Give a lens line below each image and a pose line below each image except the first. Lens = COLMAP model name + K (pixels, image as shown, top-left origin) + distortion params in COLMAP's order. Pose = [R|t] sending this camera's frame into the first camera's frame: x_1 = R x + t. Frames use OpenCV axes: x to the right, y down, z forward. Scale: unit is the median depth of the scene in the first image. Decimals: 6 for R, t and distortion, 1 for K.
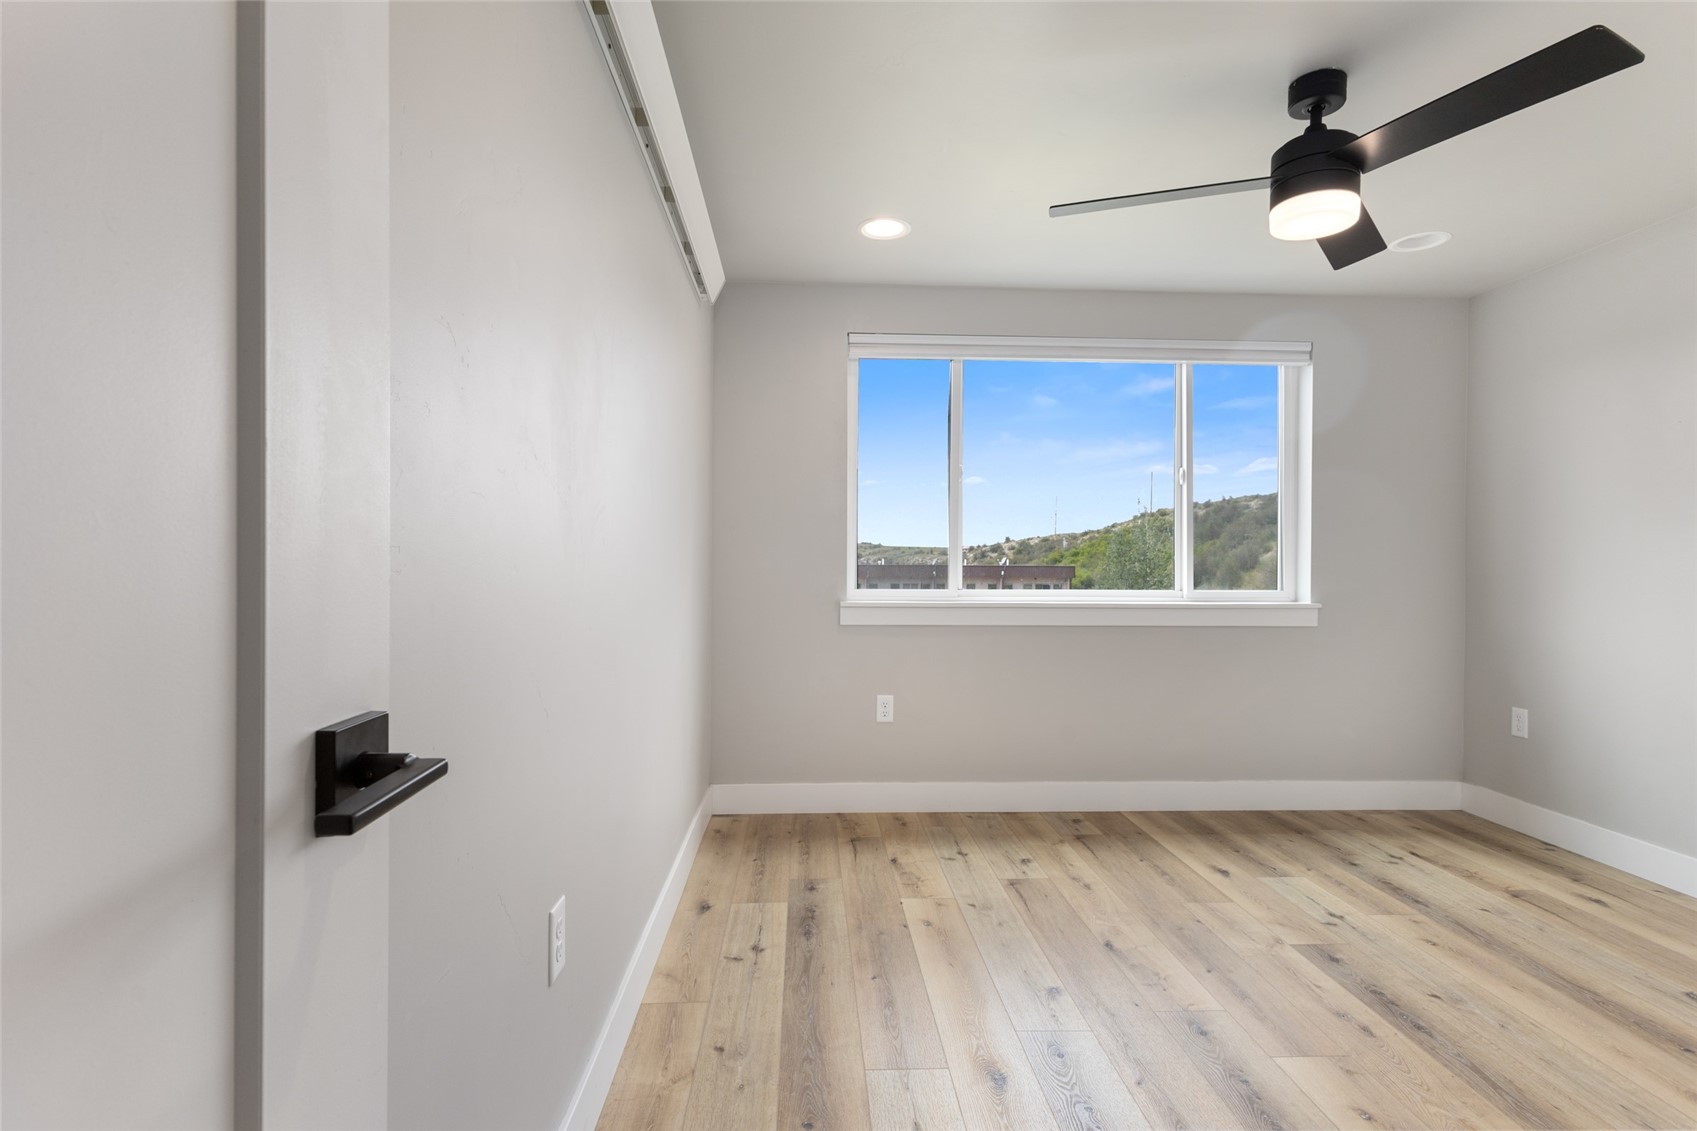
lens RADIAL K [[874.0, 0, 848.5], [0, 874.0, 565.5], [0, 0, 1]] dist [-0.000013, -0.000030]
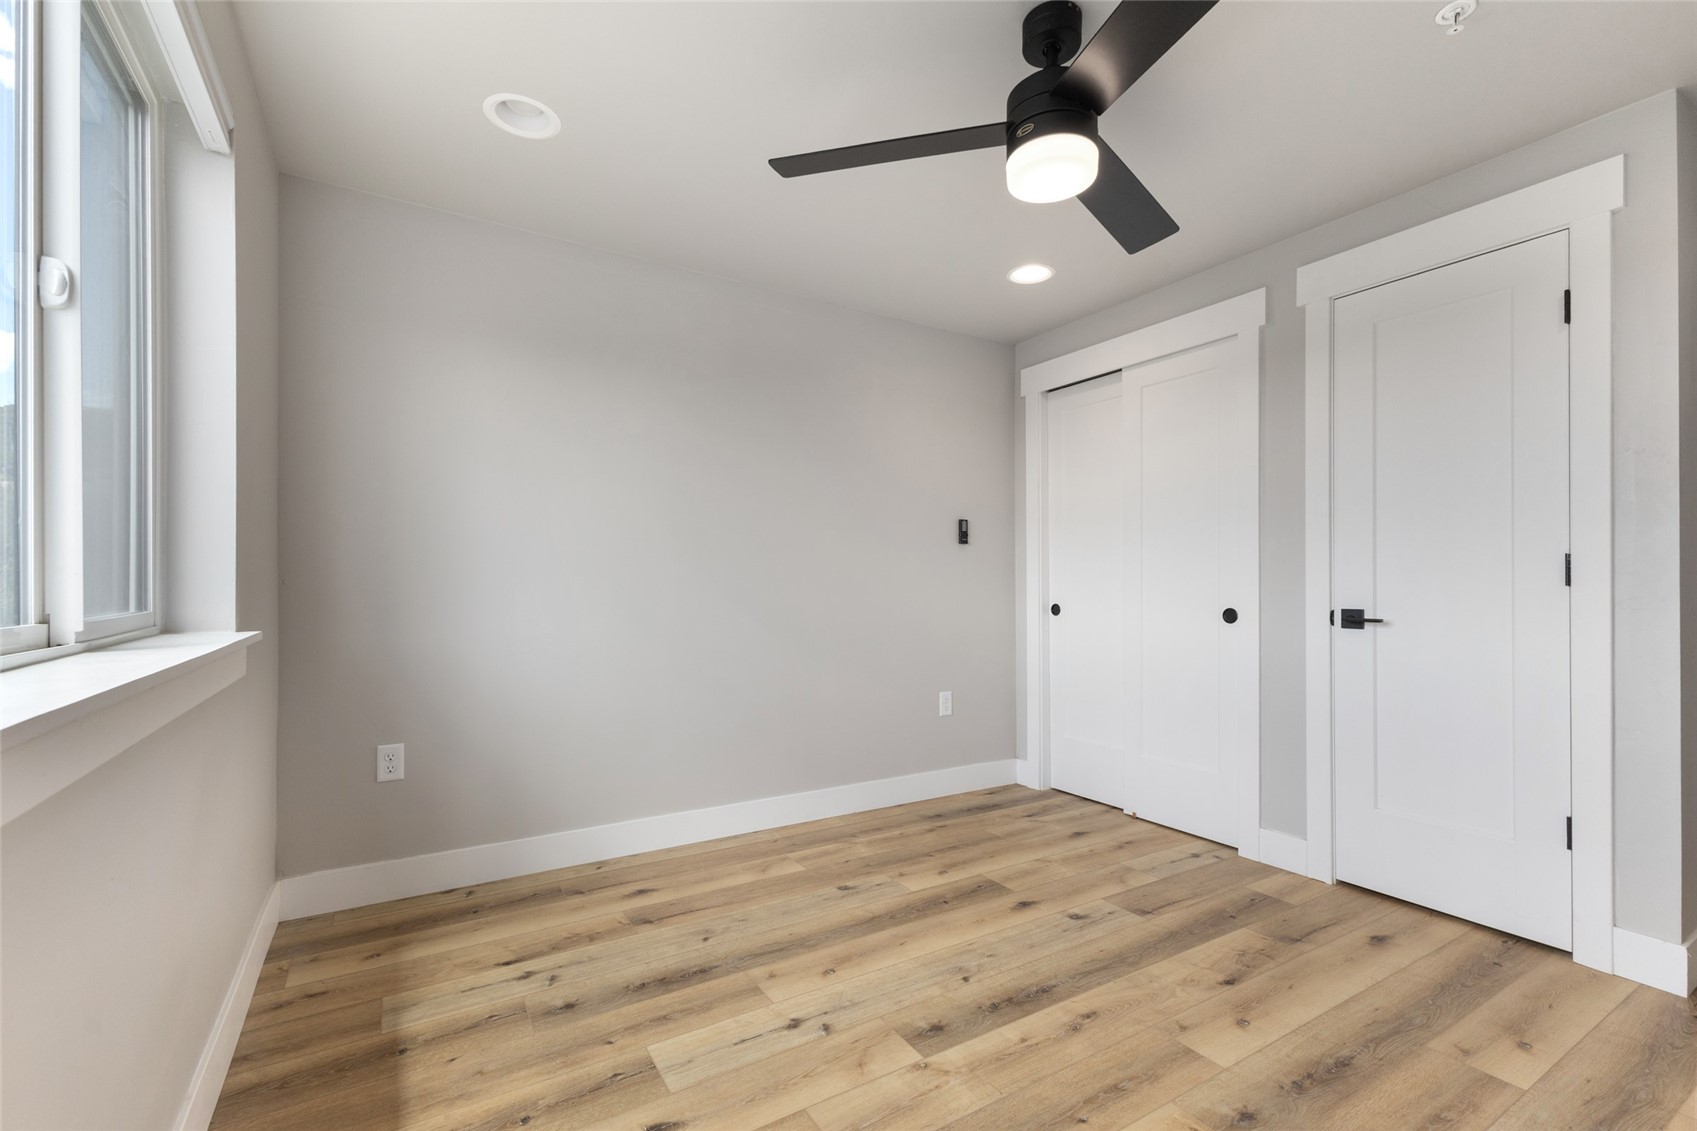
lens RADIAL K [[743.6, 0, 853.3], [0, 743.6, 600.5], [0, 0, 1]] dist [0.012969, -0.000232]
pose [[-0.481451, -0.027921, 0.876028, -0.018779], [-0.005465, 0.999569, 0.028855, 0.014560], [-0.876456, 0.009104, -0.481396, 1.104072]]
